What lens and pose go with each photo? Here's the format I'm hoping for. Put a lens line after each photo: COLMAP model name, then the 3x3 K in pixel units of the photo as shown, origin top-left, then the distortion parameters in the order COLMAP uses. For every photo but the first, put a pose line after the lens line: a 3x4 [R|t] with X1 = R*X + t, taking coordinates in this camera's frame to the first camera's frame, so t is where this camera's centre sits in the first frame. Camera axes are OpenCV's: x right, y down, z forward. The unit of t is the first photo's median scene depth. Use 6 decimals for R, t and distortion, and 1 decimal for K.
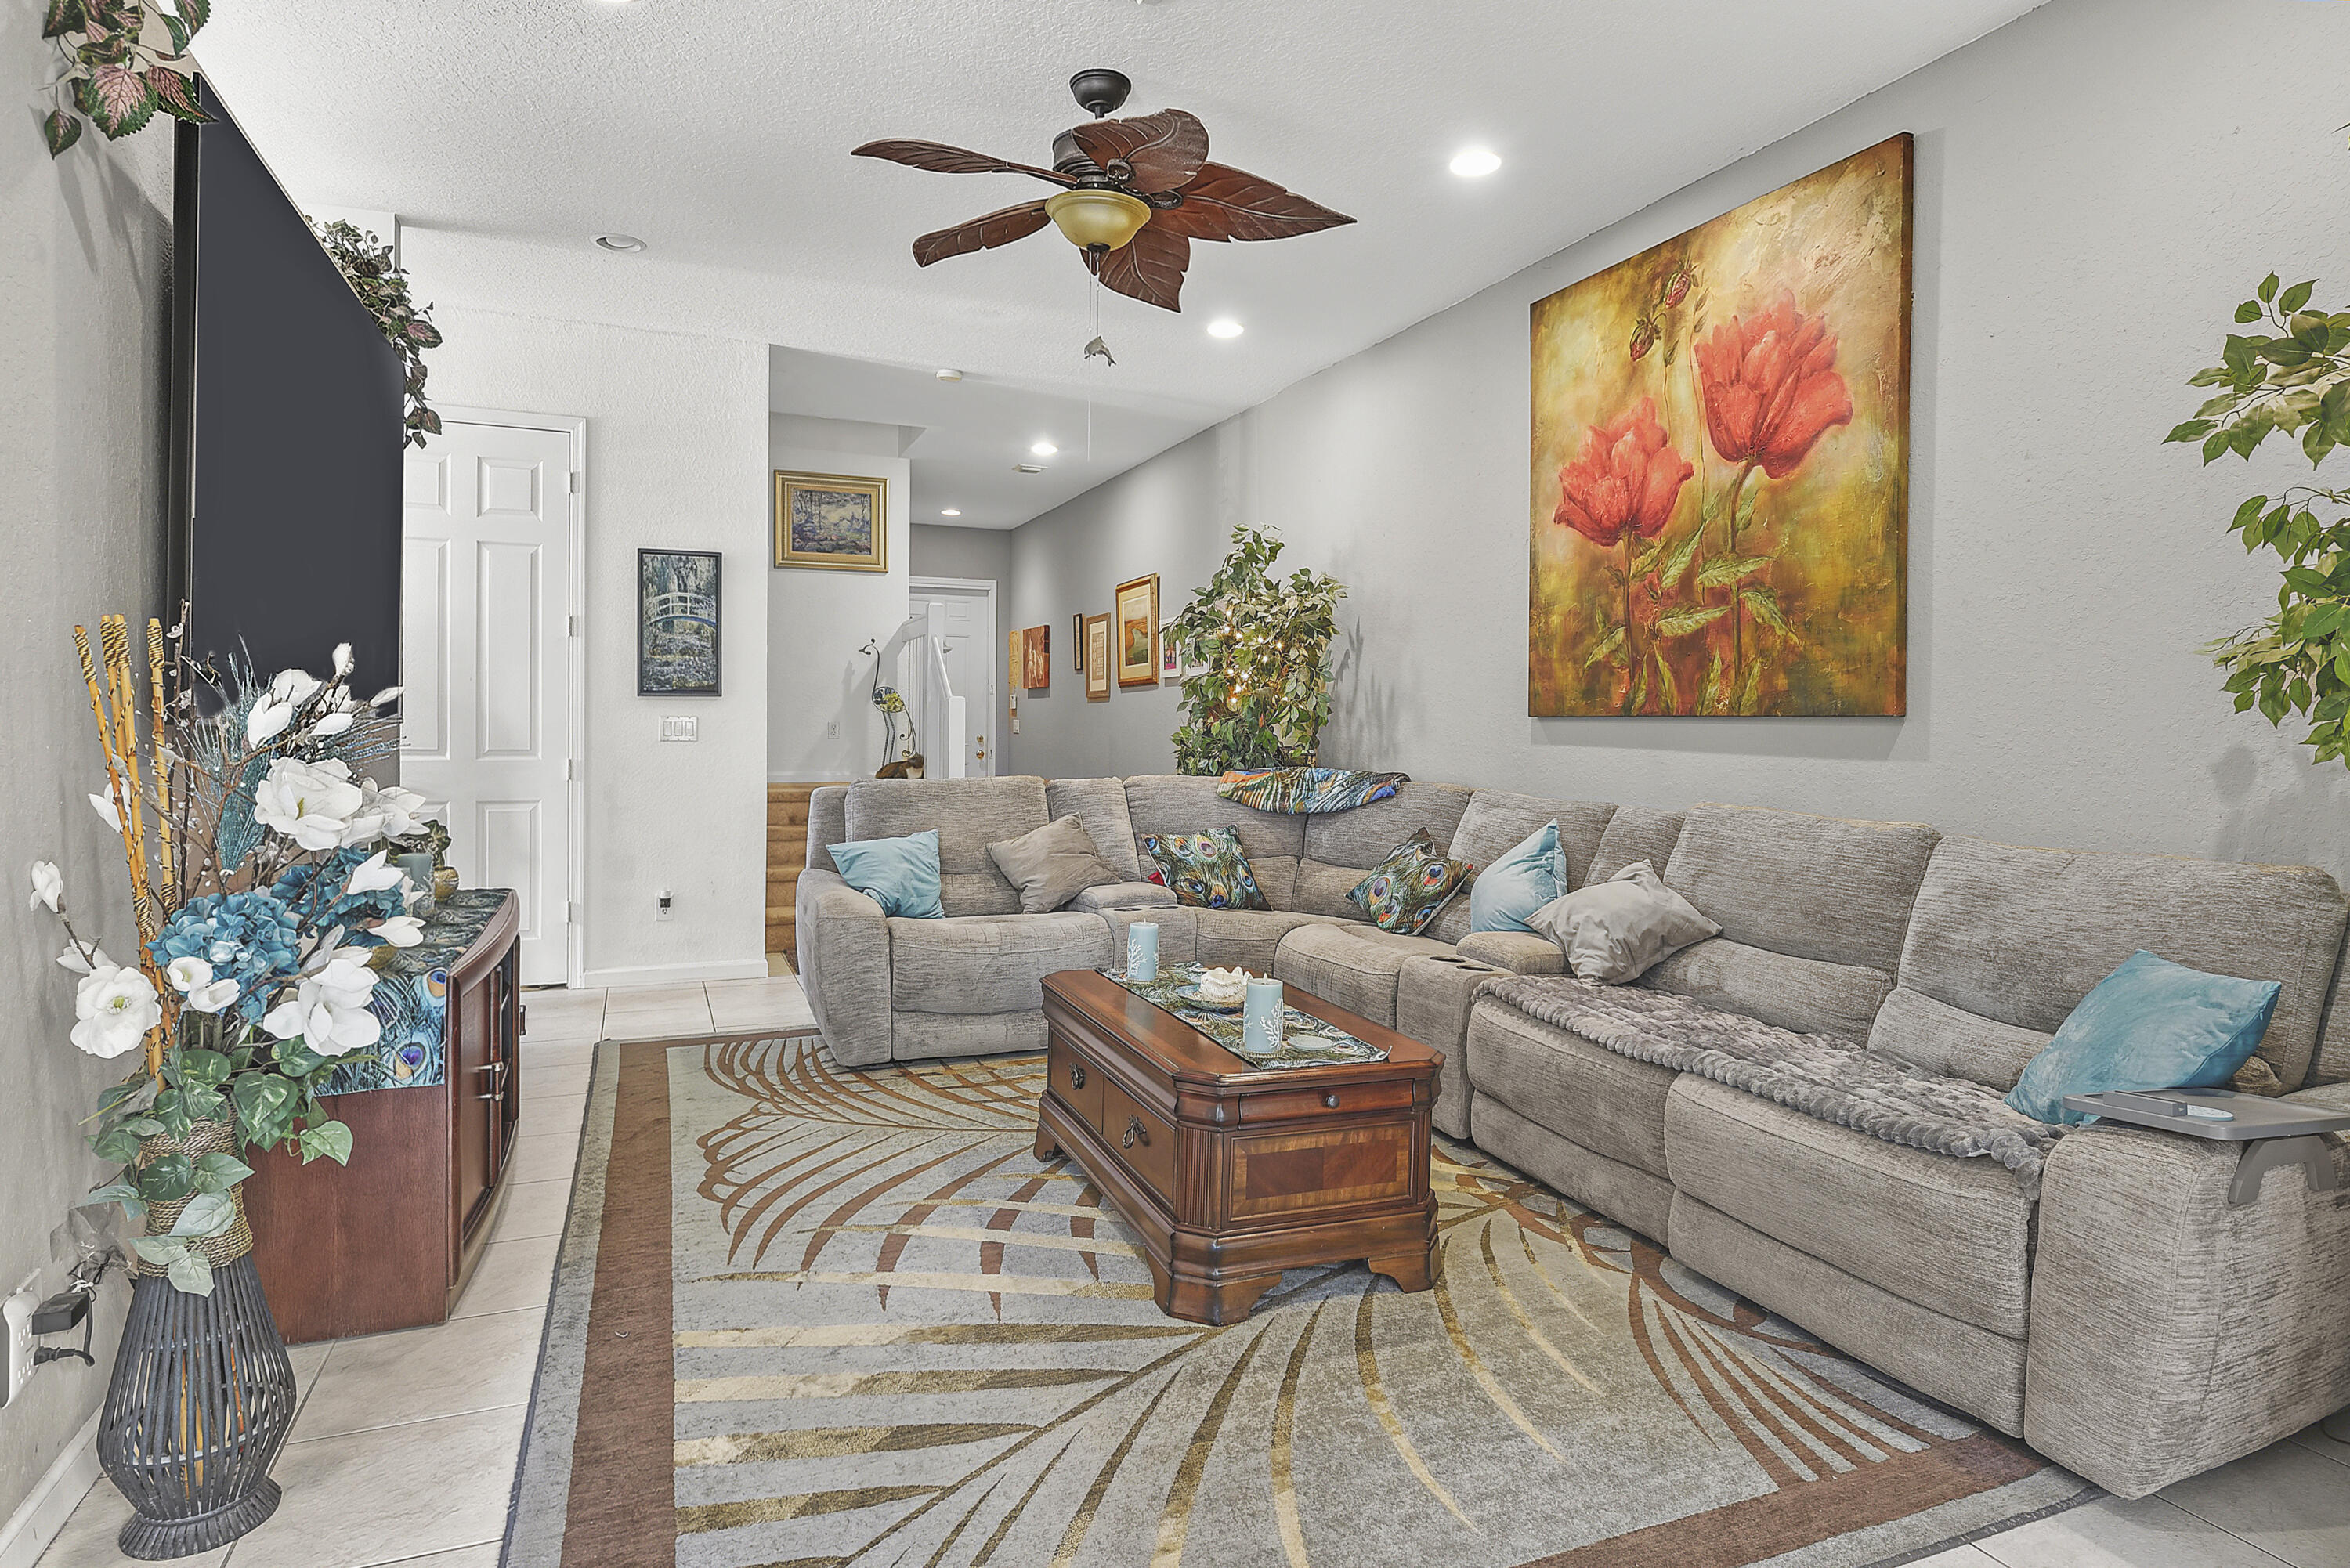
lens RADIAL K [[1263.3, 0, 1183.5], [0, 1263.3, 736.2], [0, 0, 1]] dist [0.004564, -0.003621]
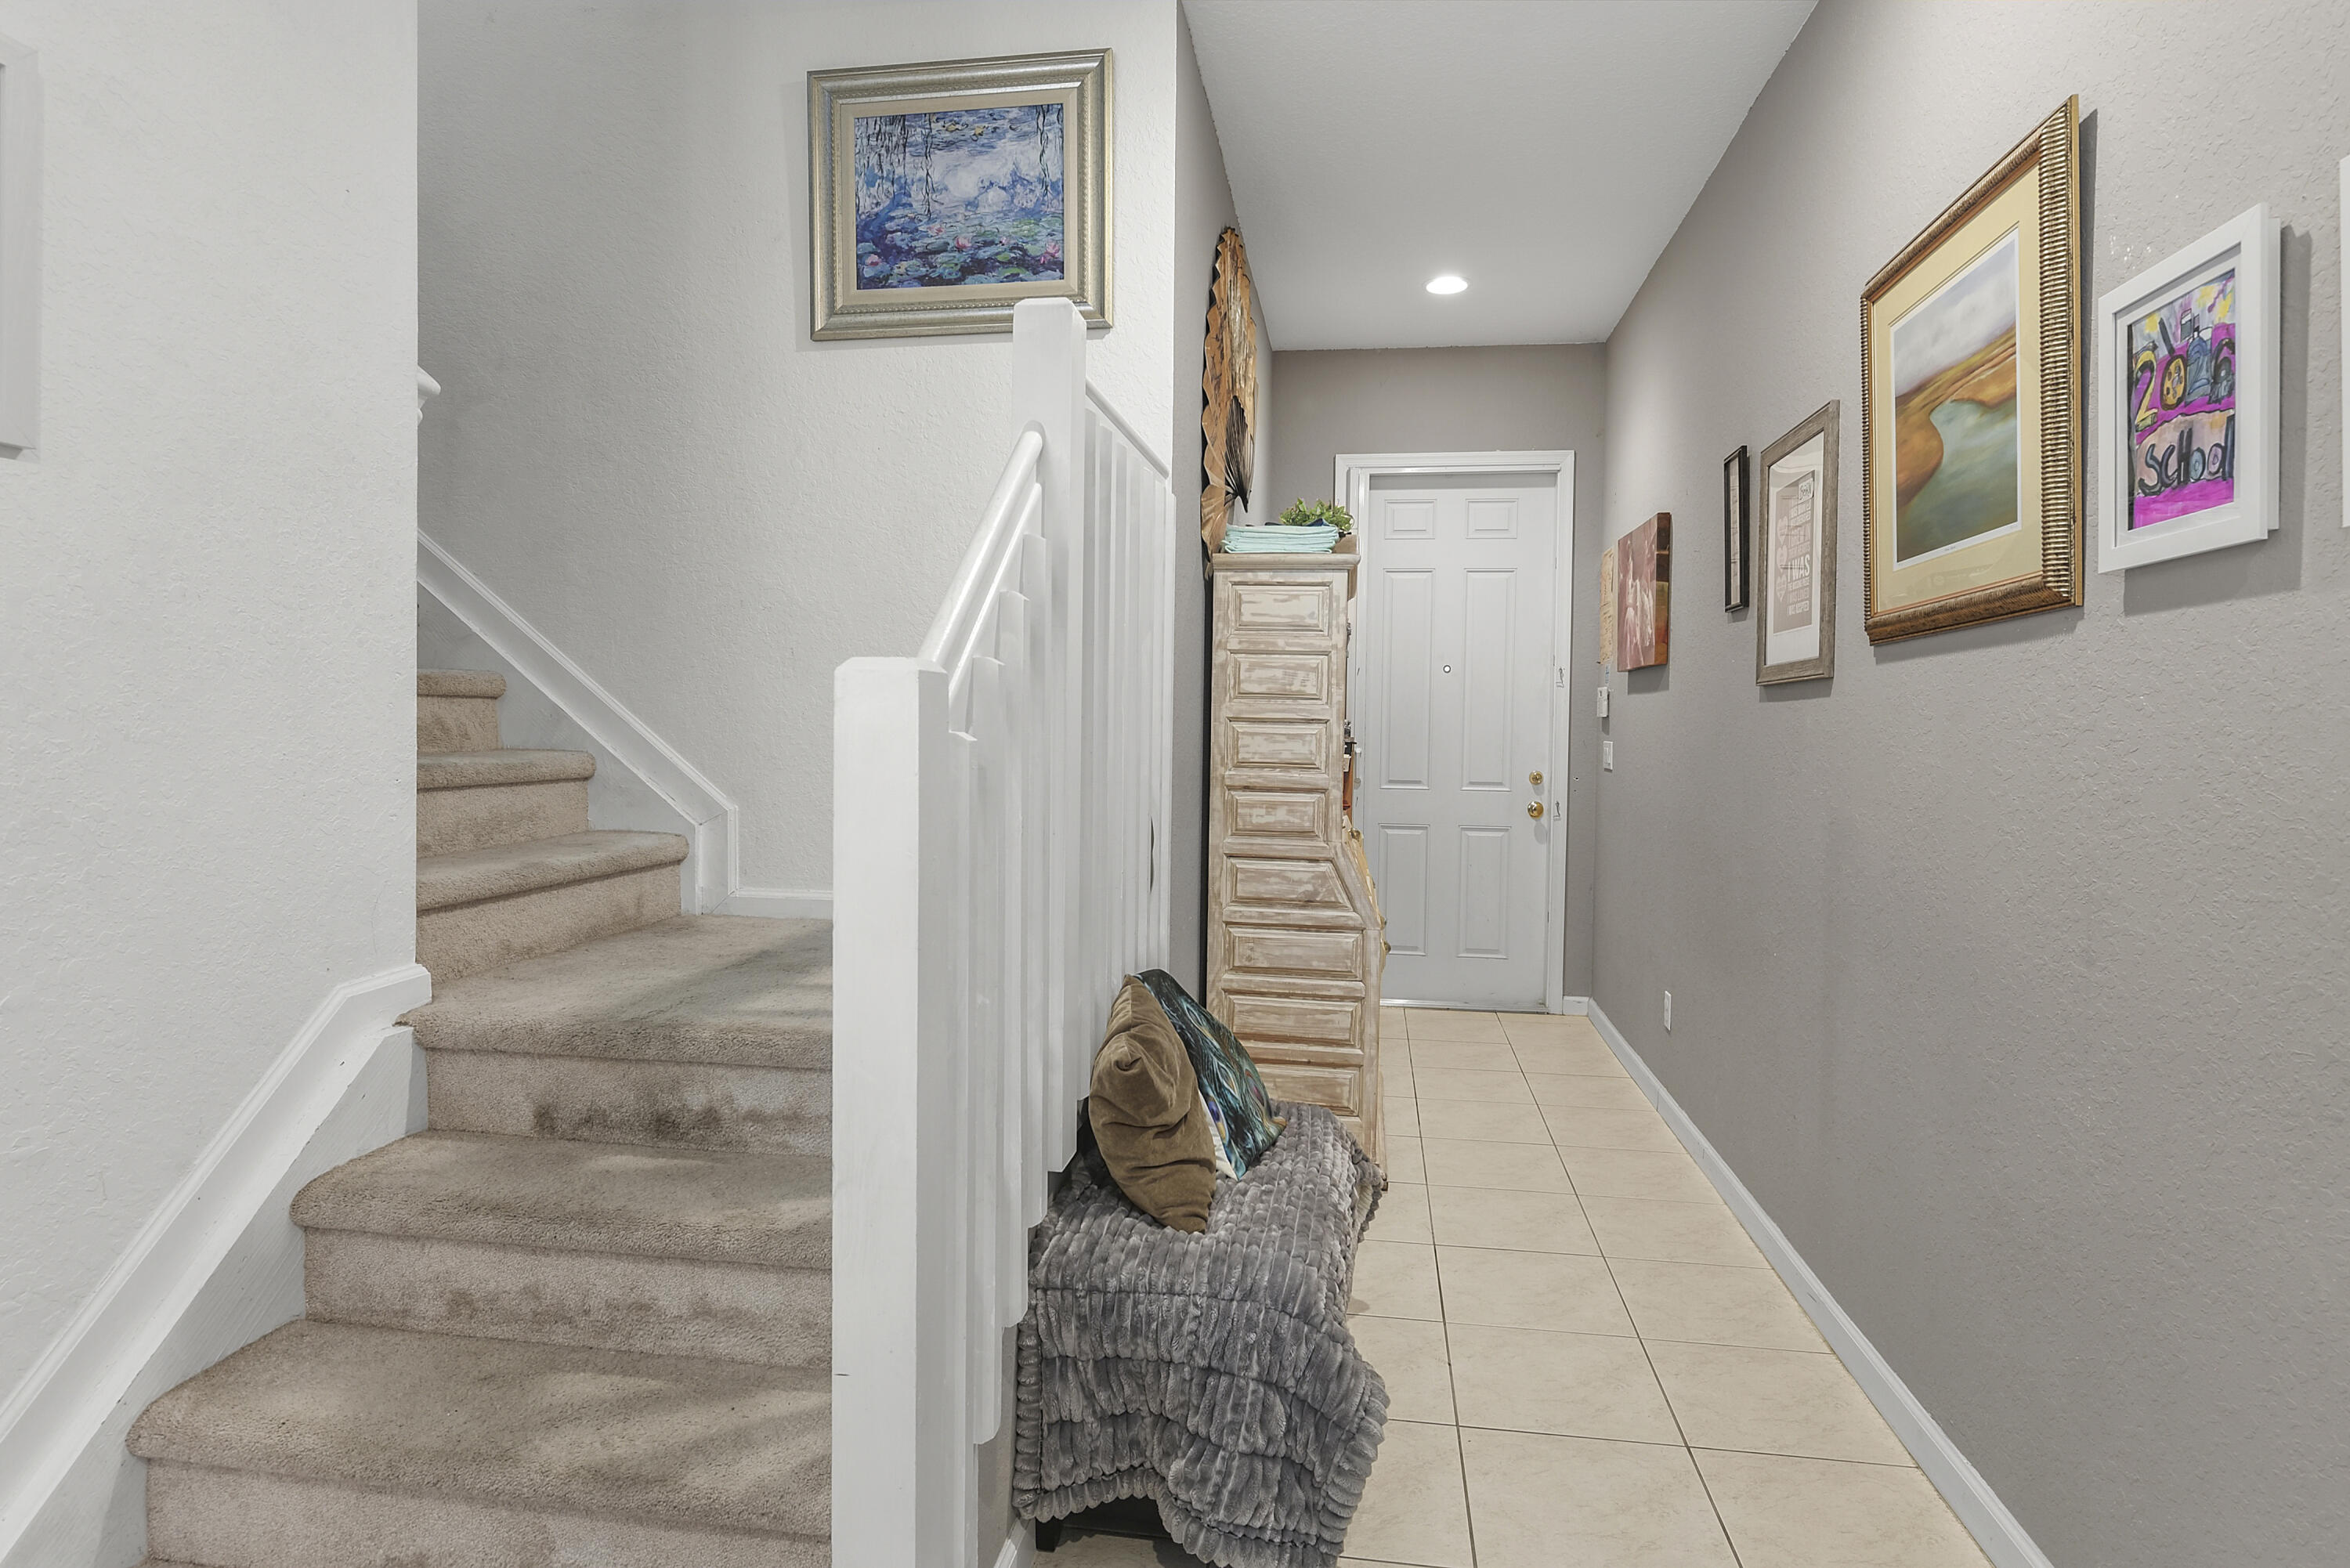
lens RADIAL K [[1263.3, 0, 1176.3], [0, 1263.3, 729.5], [0, 0, 1]] dist [0.004564, -0.003621]
pose [[0.856429, 0.003358, -0.516253, -0.039844], [-0.008814, 0.999928, -0.008117, -0.016374], [0.516189, 0.011502, 0.856397, 0.713451]]
